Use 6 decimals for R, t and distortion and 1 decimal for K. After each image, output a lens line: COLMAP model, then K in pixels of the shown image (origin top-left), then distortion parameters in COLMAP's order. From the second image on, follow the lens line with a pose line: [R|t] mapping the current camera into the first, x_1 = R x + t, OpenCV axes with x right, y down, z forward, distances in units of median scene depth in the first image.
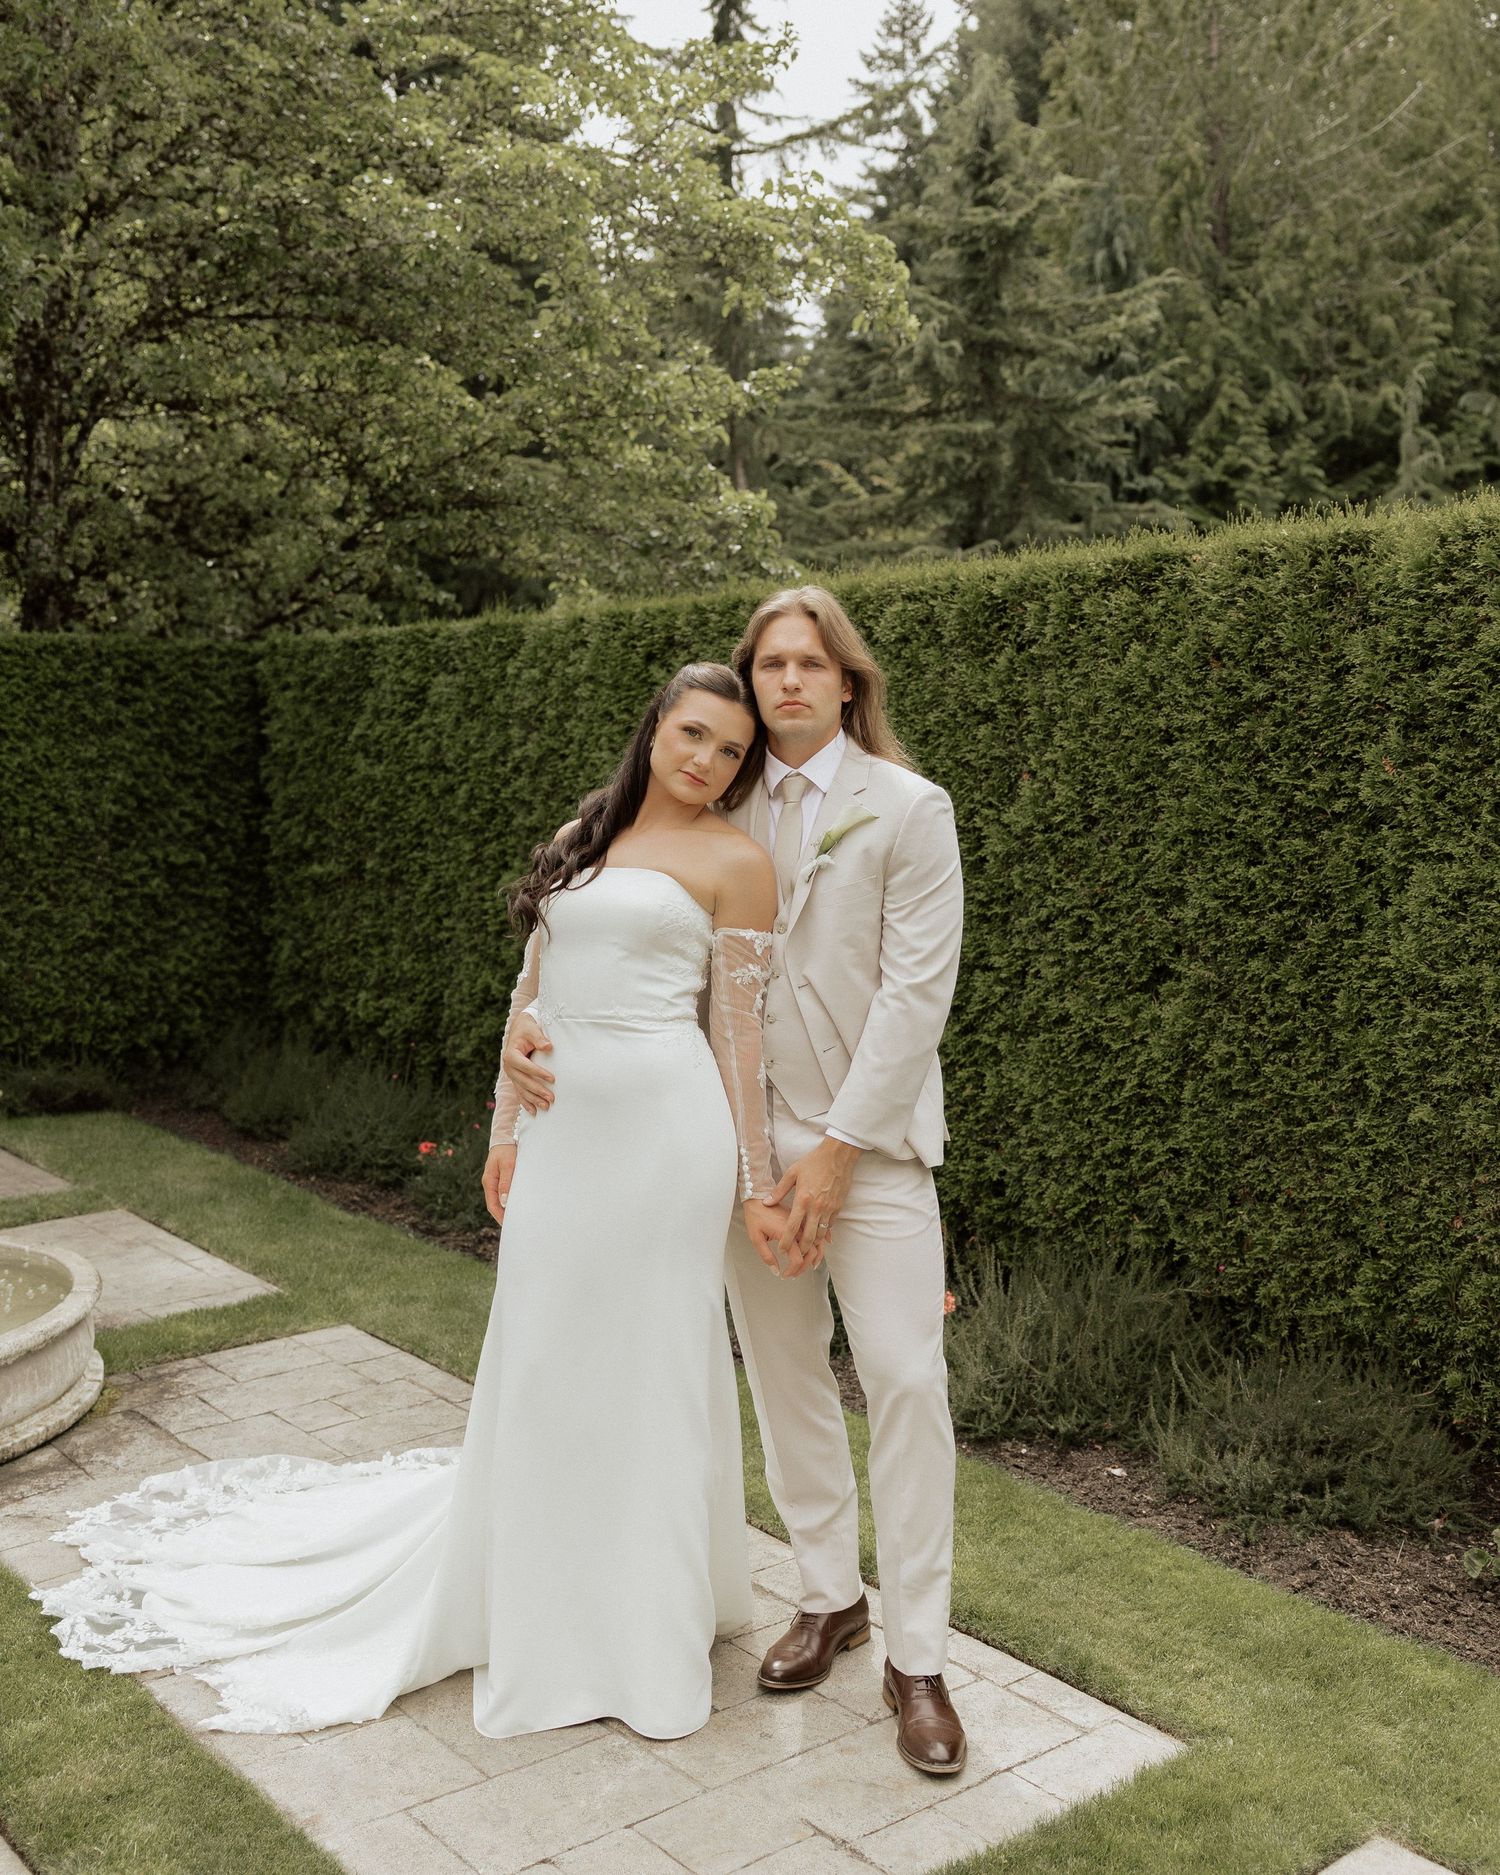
lens RADIAL K [[2004.7, 0, 714.6], [0, 2004.7, 856.3], [0, 0, 1]] dist [0.016476, 0.003943]
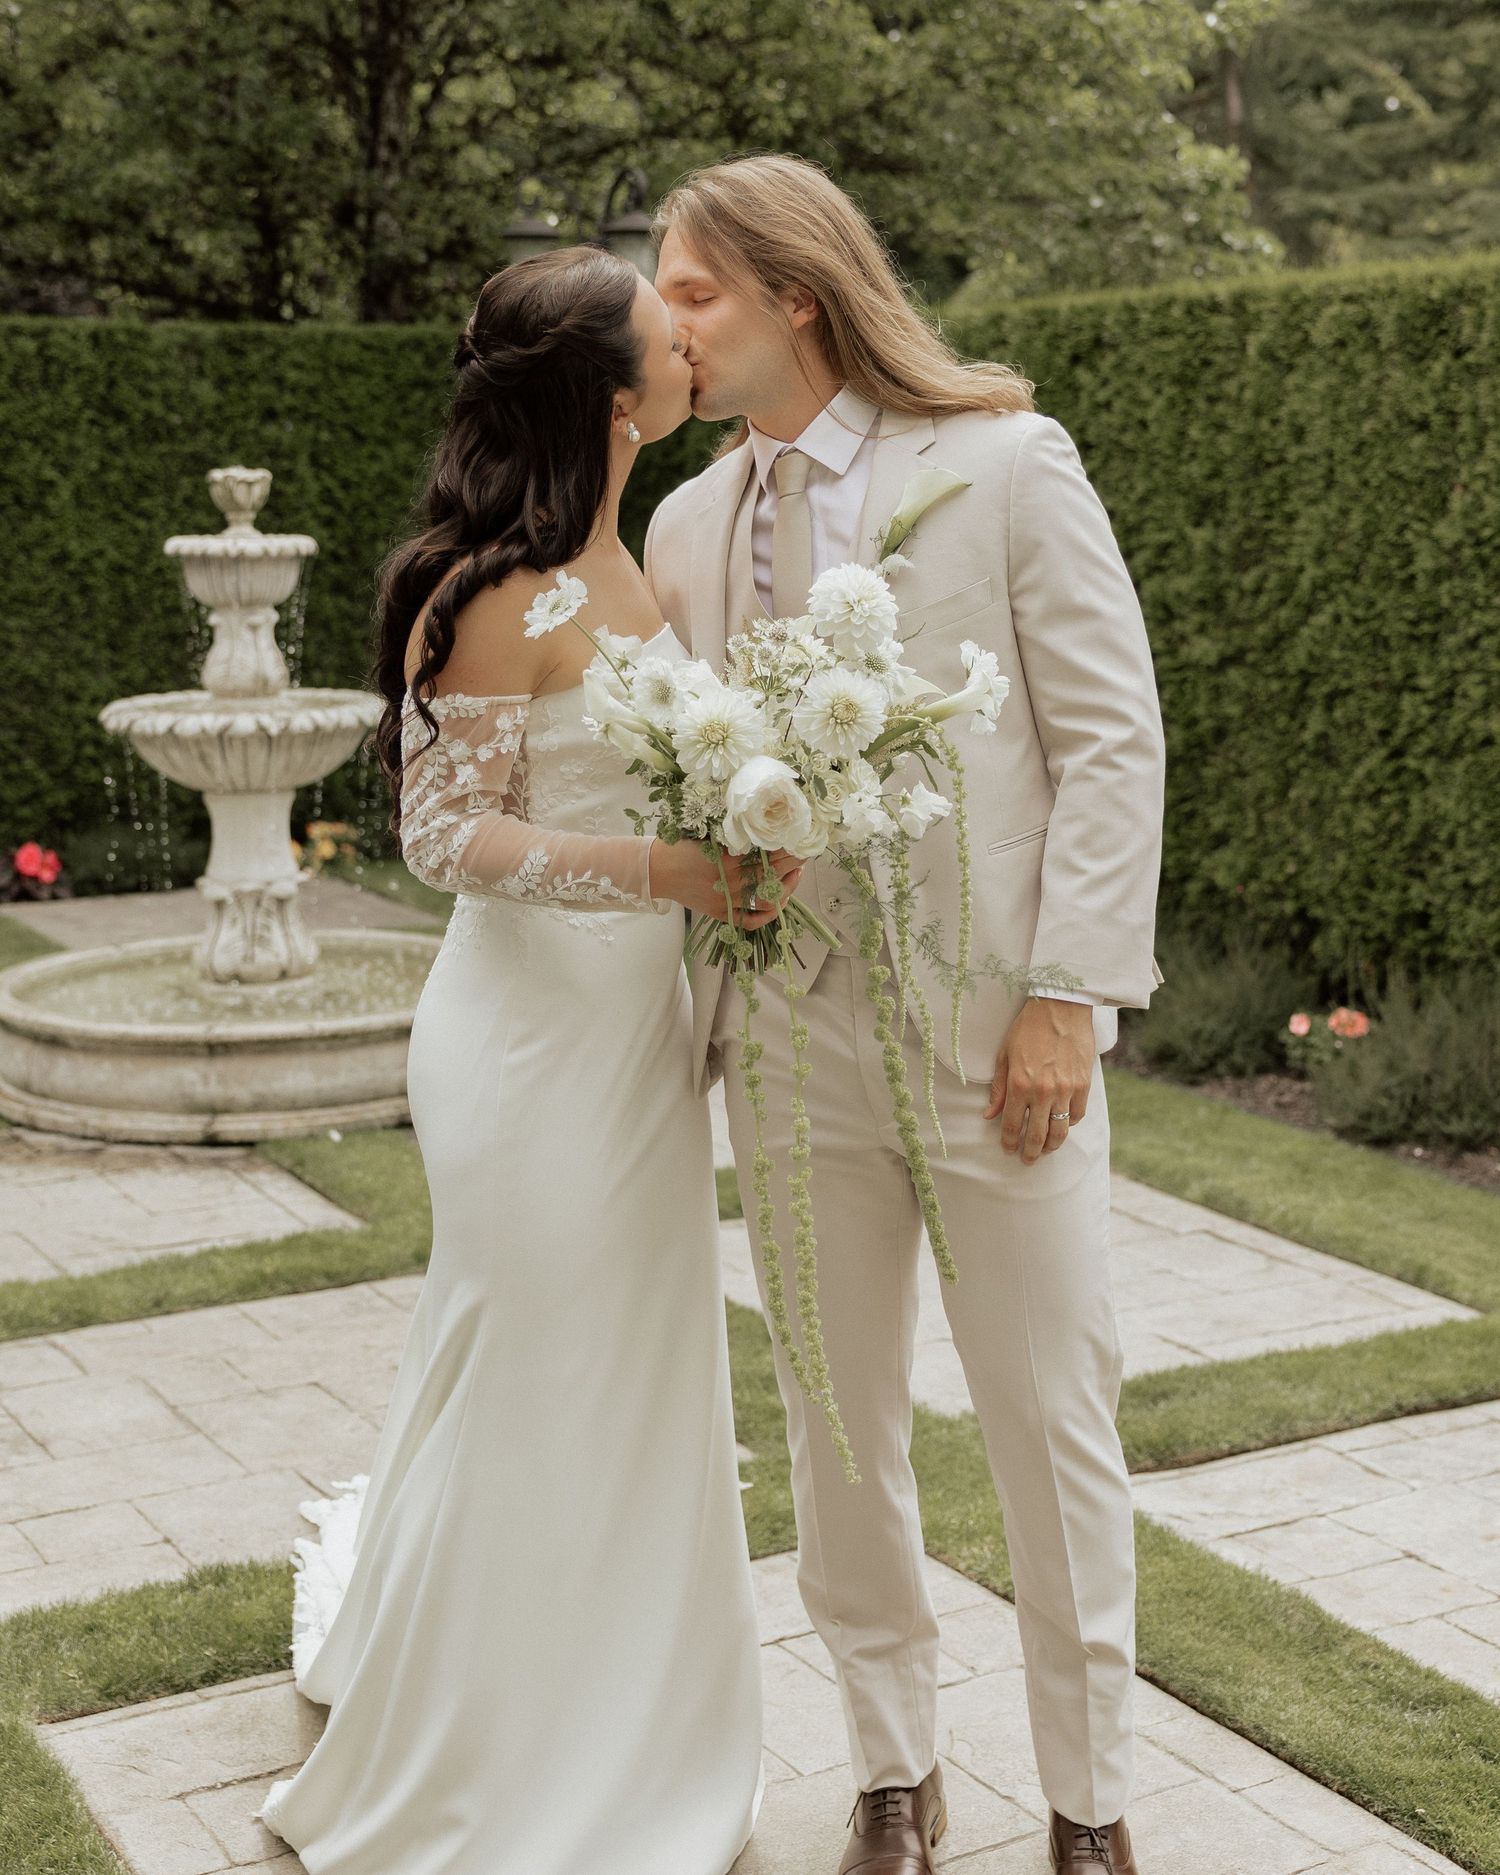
lens RADIAL K [[3151.5, 0, 827.9], [0, 3151.5, 755.0], [0, 0, 1]] dist [-0.029302, -0.019938]
pose [[0.991953, 0.019029, -0.125170, 0.034354], [-0.014501, 0.999211, 0.036983, 0.026353], [0.125775, -0.034871, 0.991446, -0.393053]]
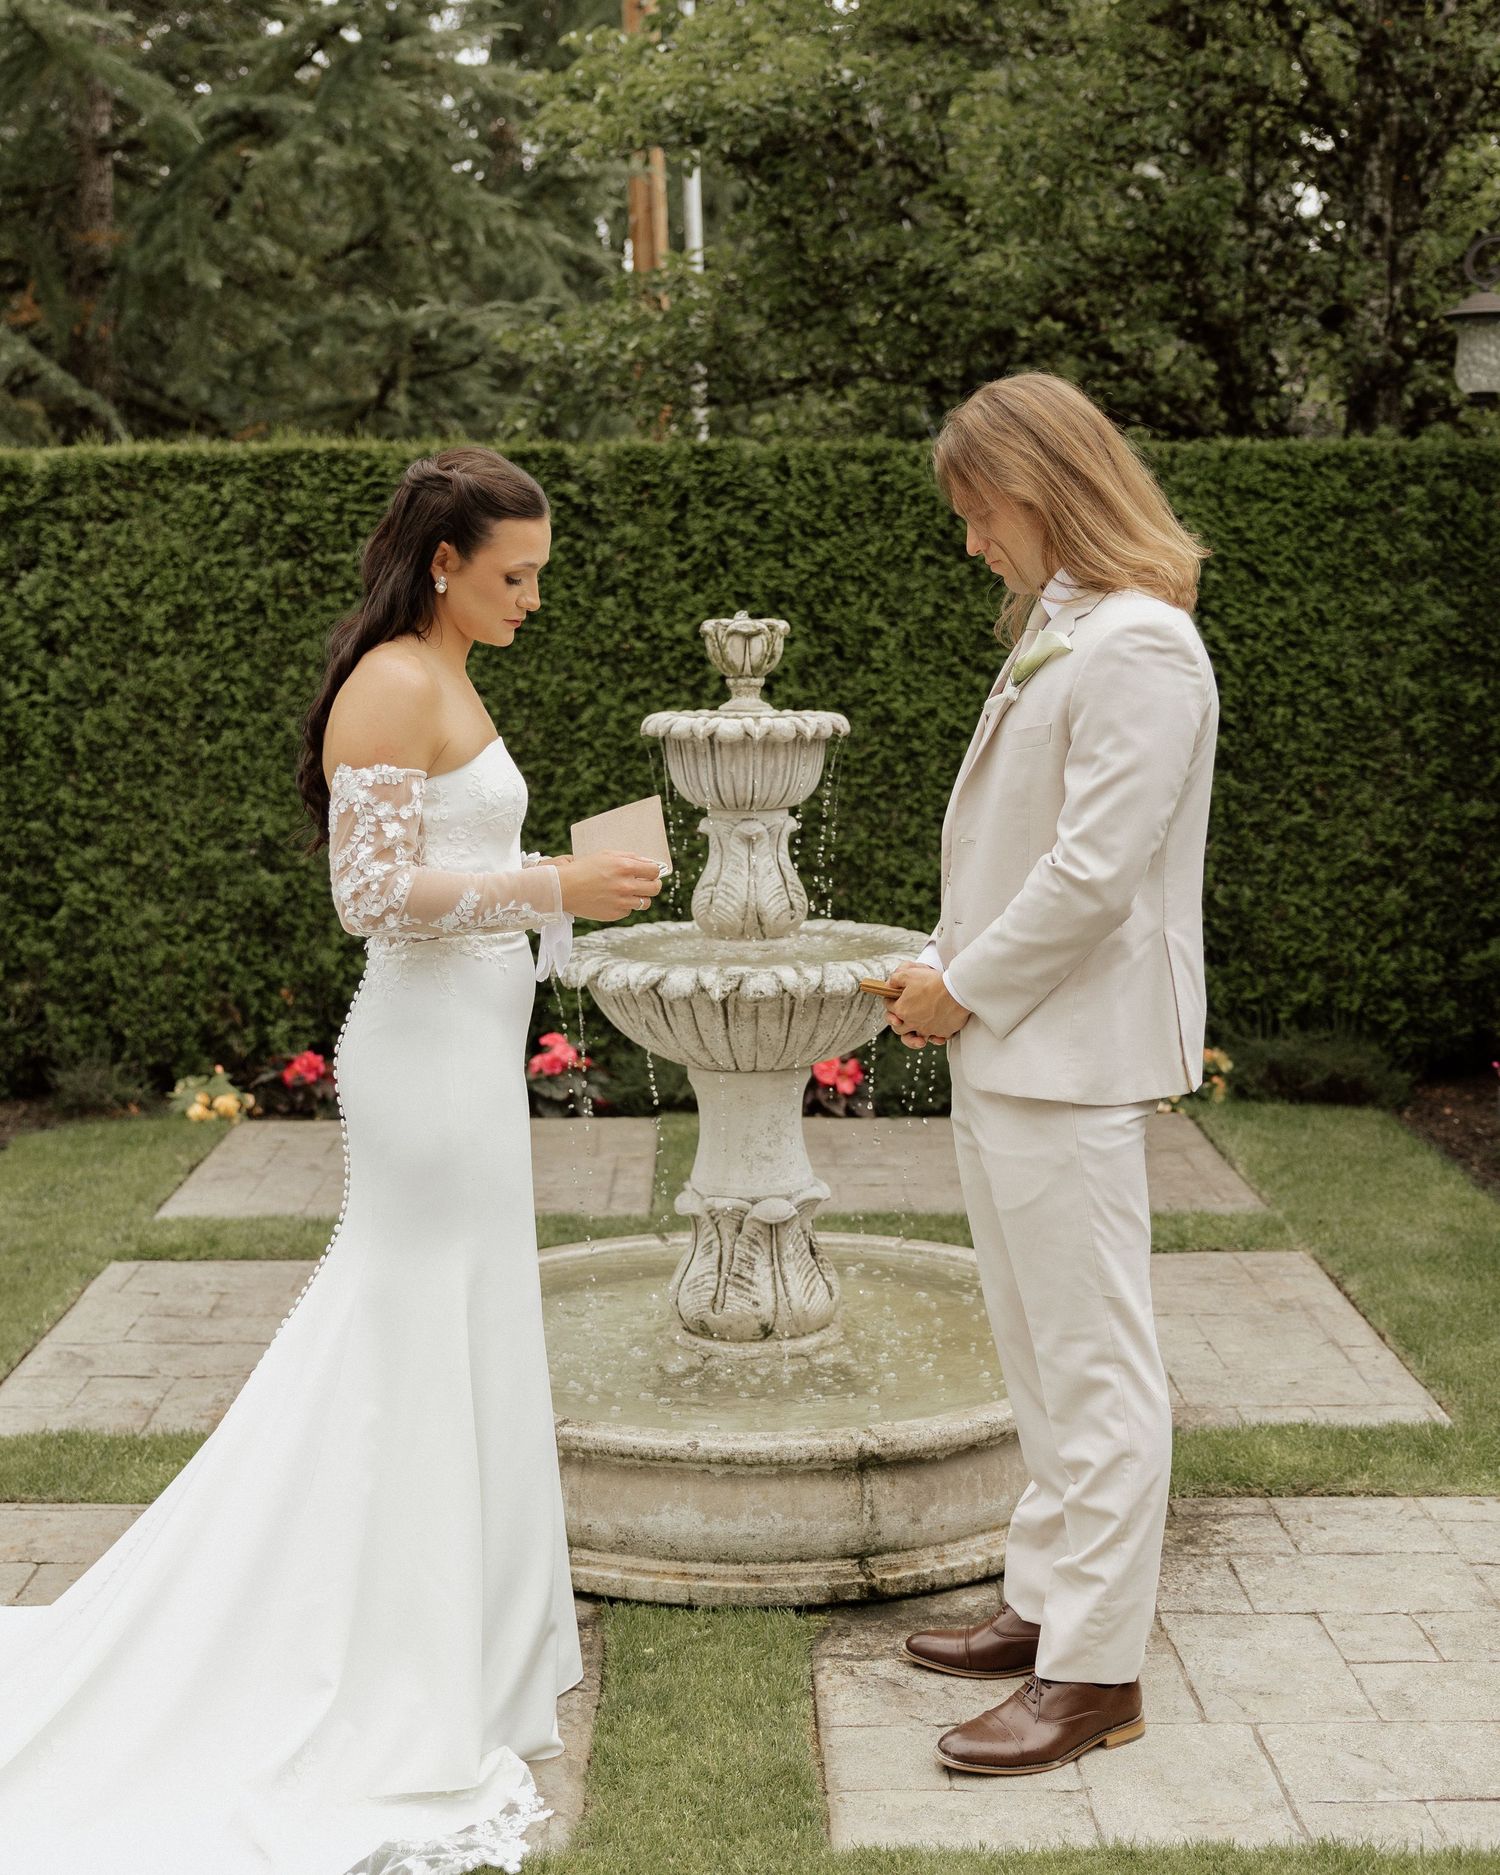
lens RADIAL K [[2548.9, 0, 749.2], [0, 2548.9, 864.1], [0, 0, 1]] dist [0.005977, 0.021202]
pose [[0.782620, 0.068789, -0.618687, 0.085515], [-0.041342, 0.997425, 0.058603, -0.004145], [0.621125, -0.020286, 0.783449, 0.157589]]
